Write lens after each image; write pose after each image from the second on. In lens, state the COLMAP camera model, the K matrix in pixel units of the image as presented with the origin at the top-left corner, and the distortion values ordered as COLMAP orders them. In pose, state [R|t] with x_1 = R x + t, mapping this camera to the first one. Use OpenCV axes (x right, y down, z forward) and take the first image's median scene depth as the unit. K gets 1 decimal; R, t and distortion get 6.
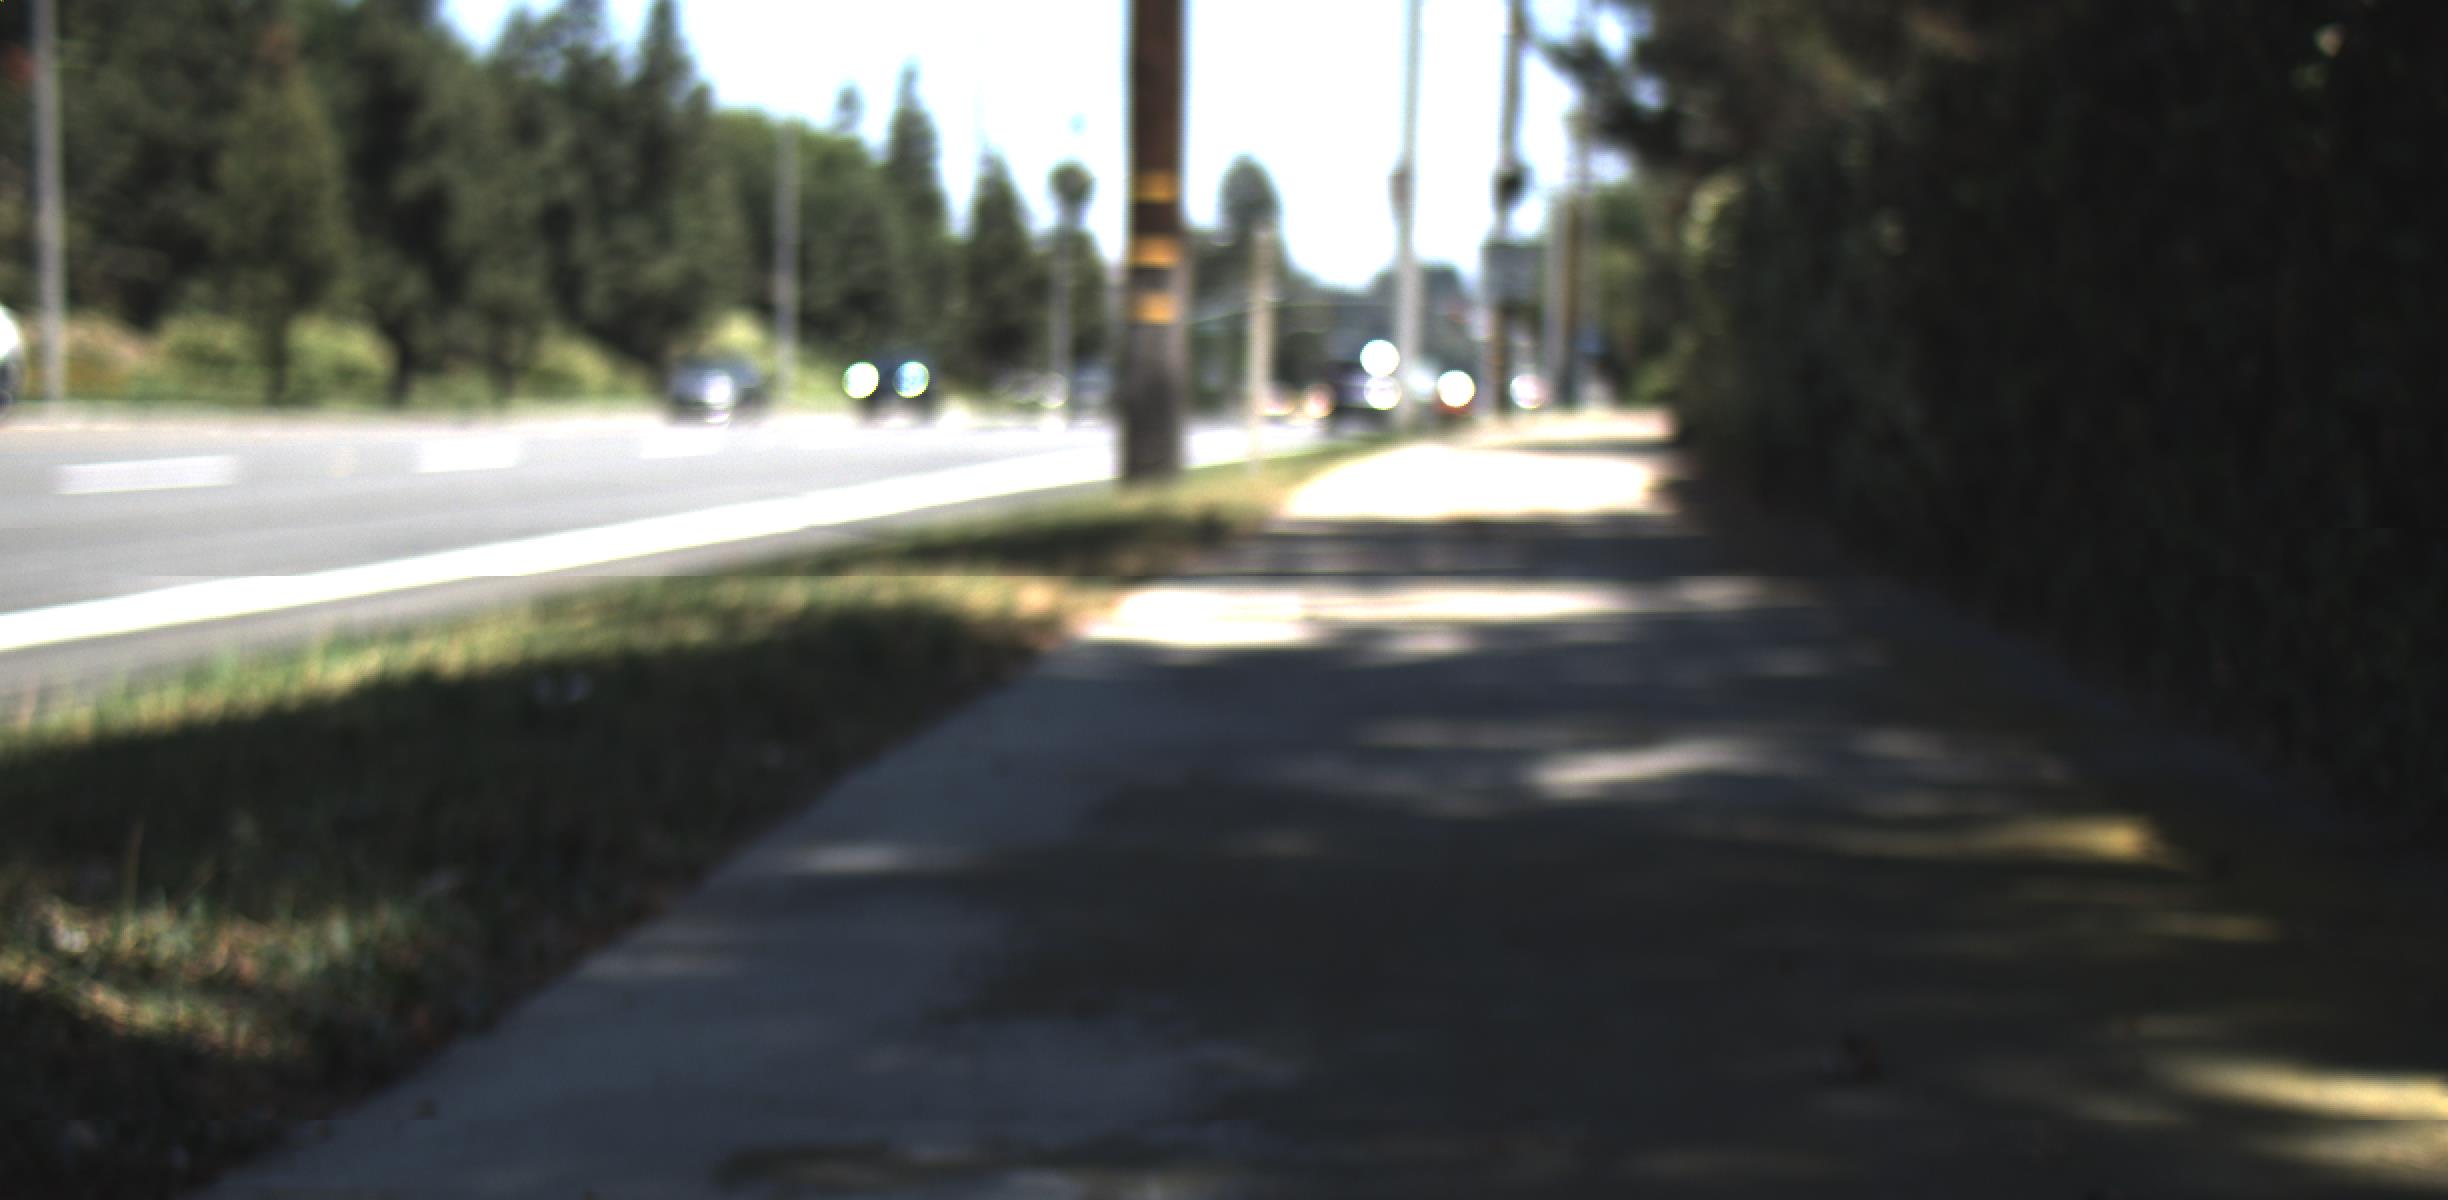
lens RADIAL K [[4503.6, 0, 1224.0], [0, 4503.6, 600.0], [0, 0, 1]] dist [-0.019409, 0.276926]
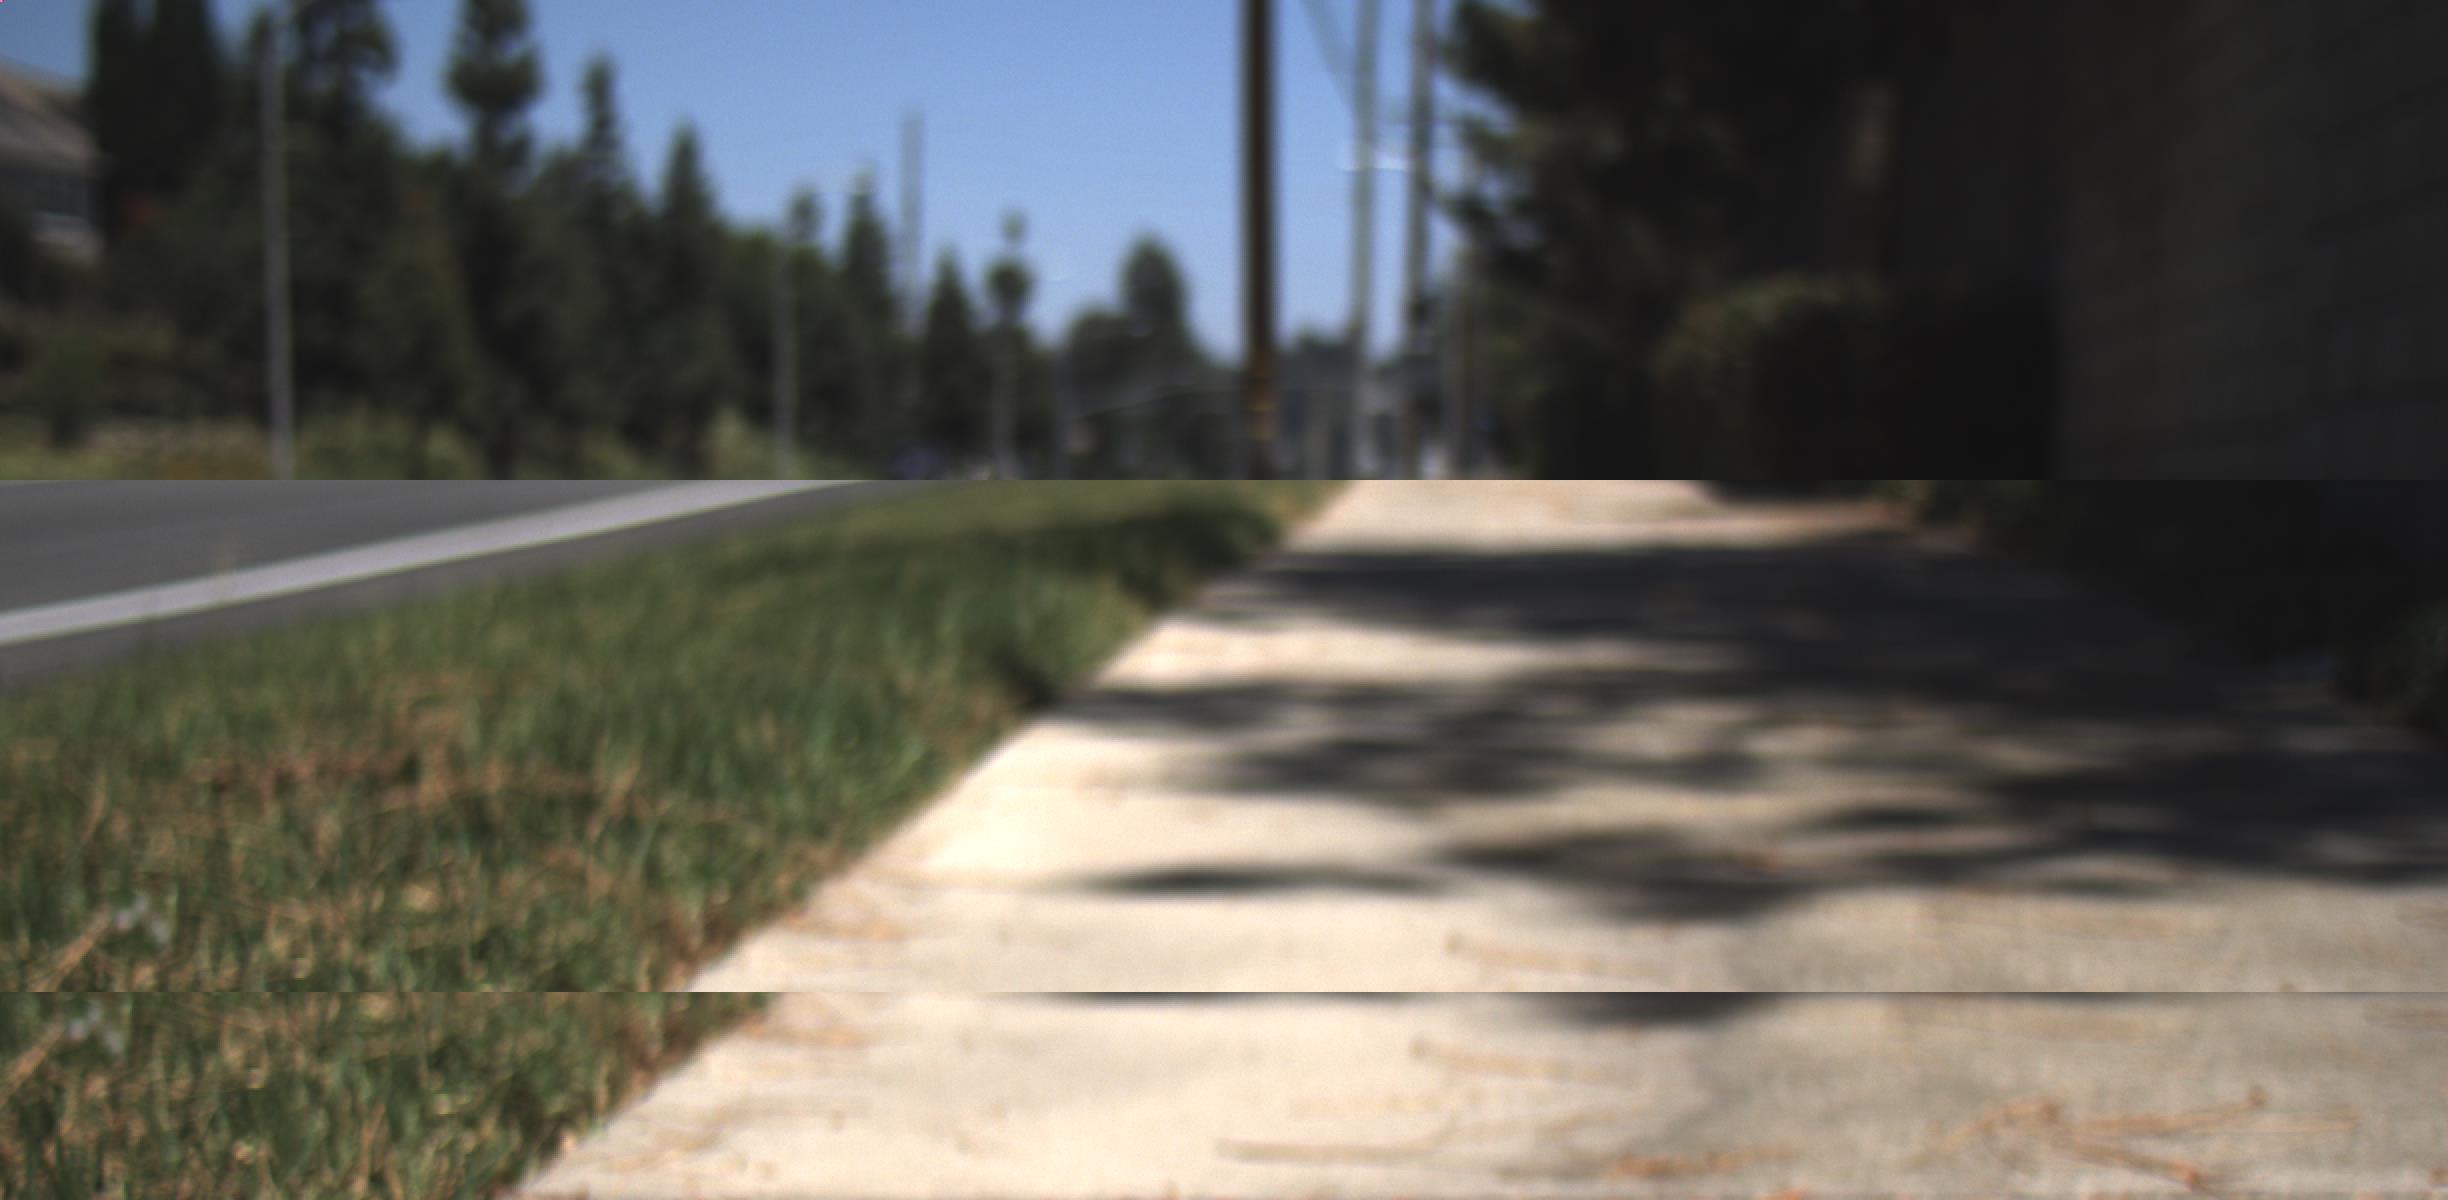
lens RADIAL K [[4503.6, 0, 1224.0], [0, 4503.6, 600.0], [0, 0, 1]] dist [-0.019409, 0.276926]
pose [[0.999581, -0.016833, 0.023568, -0.014985], [0.017226, 0.999715, -0.016556, 0.007418], [-0.023283, 0.016956, 0.999585, -0.180199]]
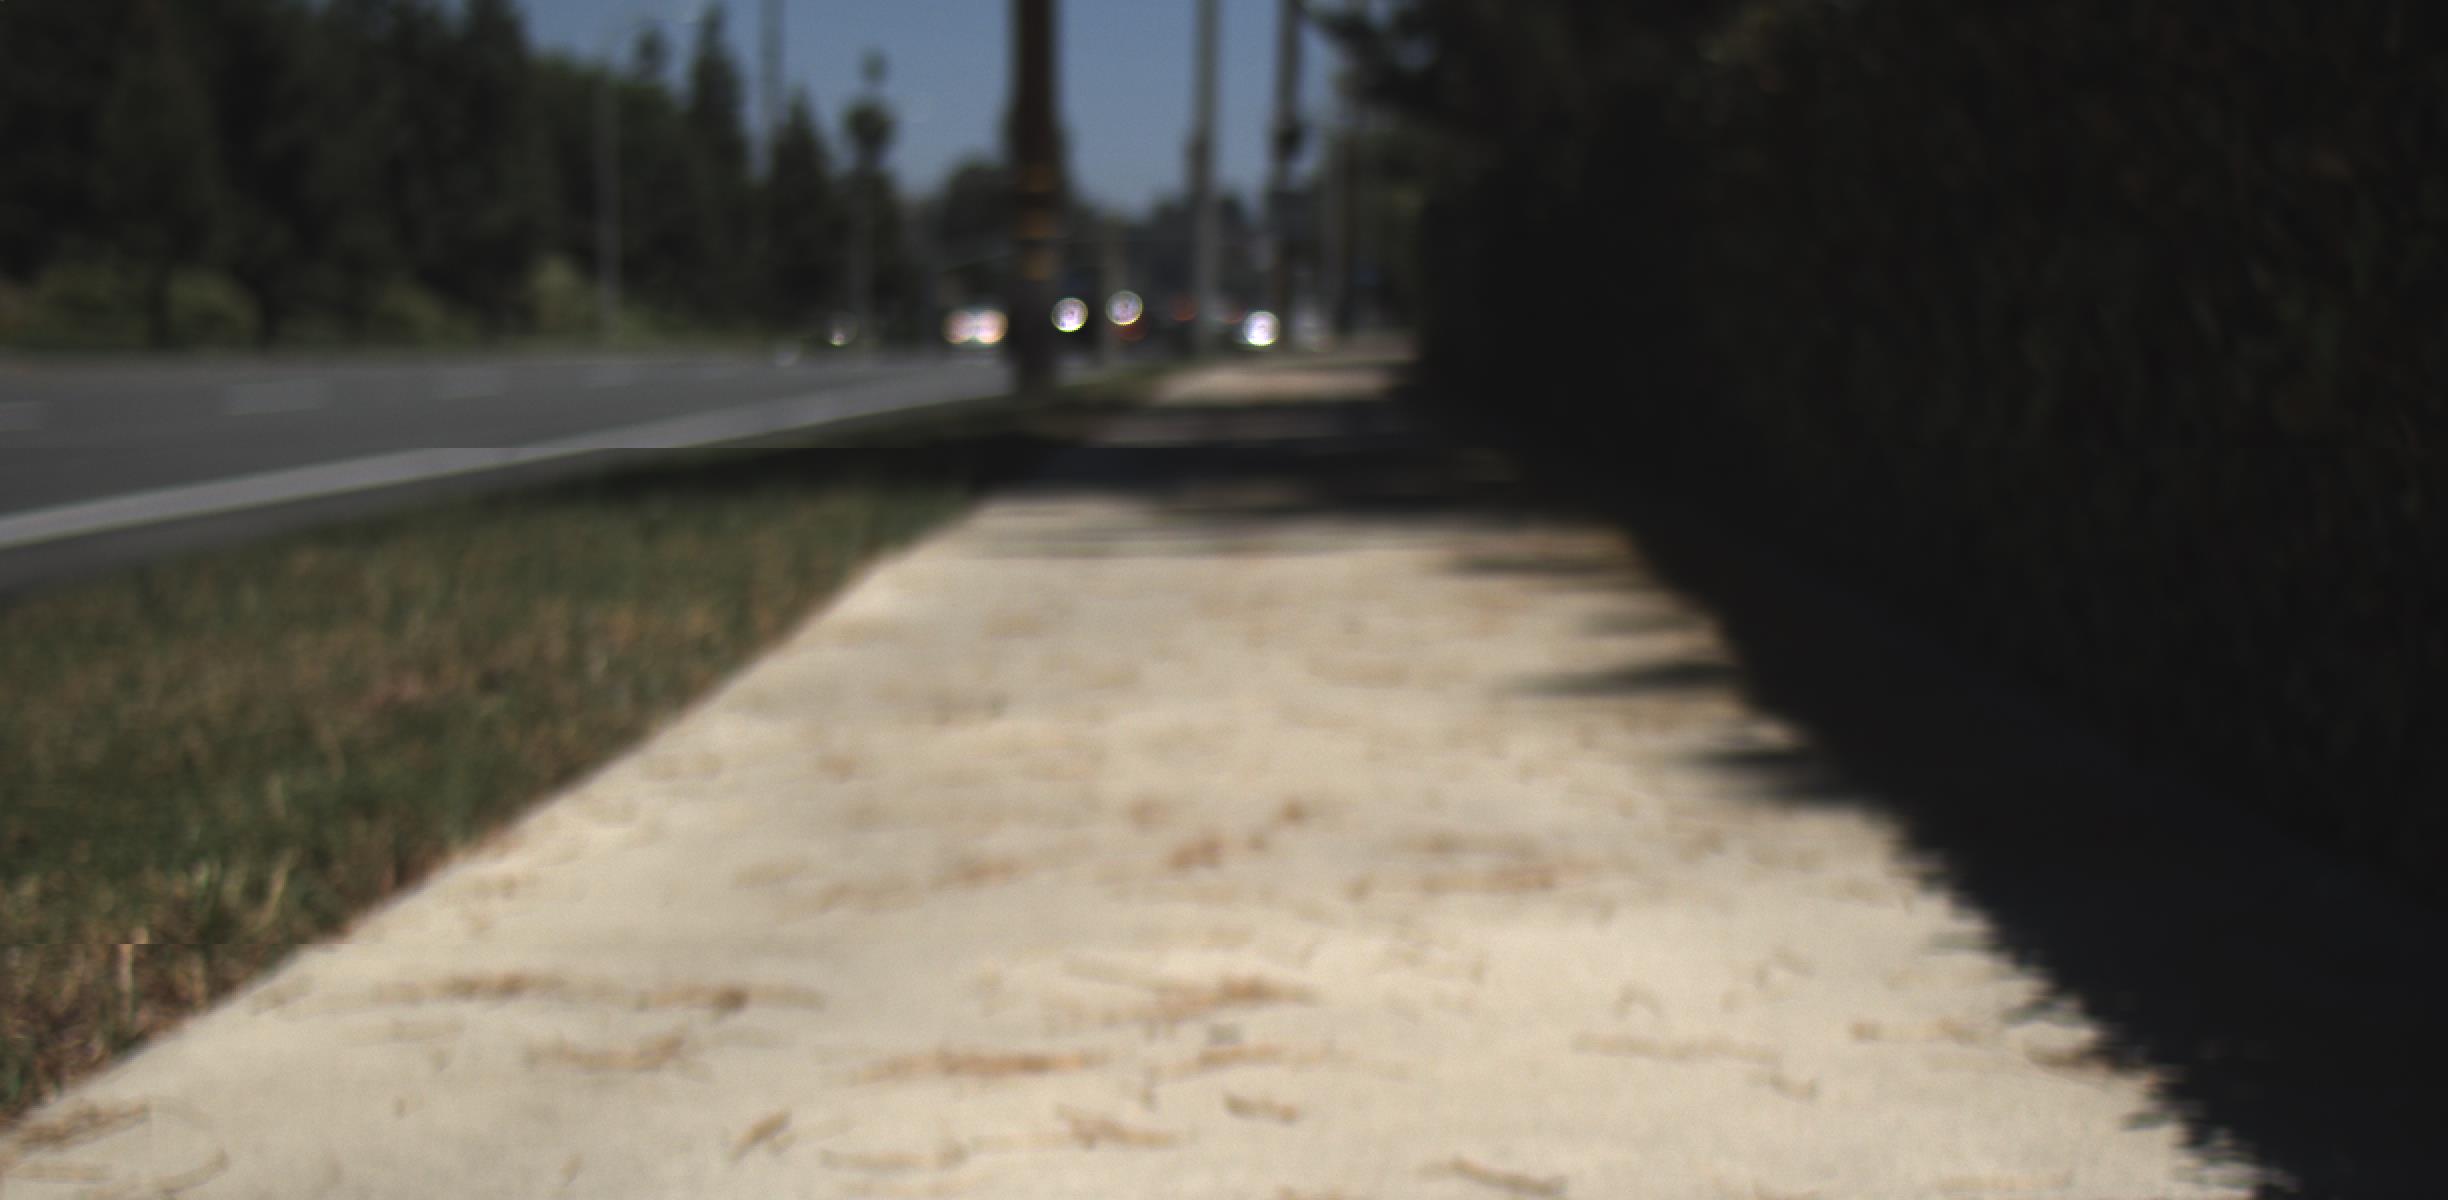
lens RADIAL K [[4503.6, 0, 1224.0], [0, 4503.6, 600.0], [0, 0, 1]] dist [-0.019409, 0.276926]
pose [[0.998781, -0.013808, 0.047398, -0.004652], [0.013089, 0.999795, 0.015457, 0.002850], [-0.047602, -0.014818, 0.998756, -0.075095]]
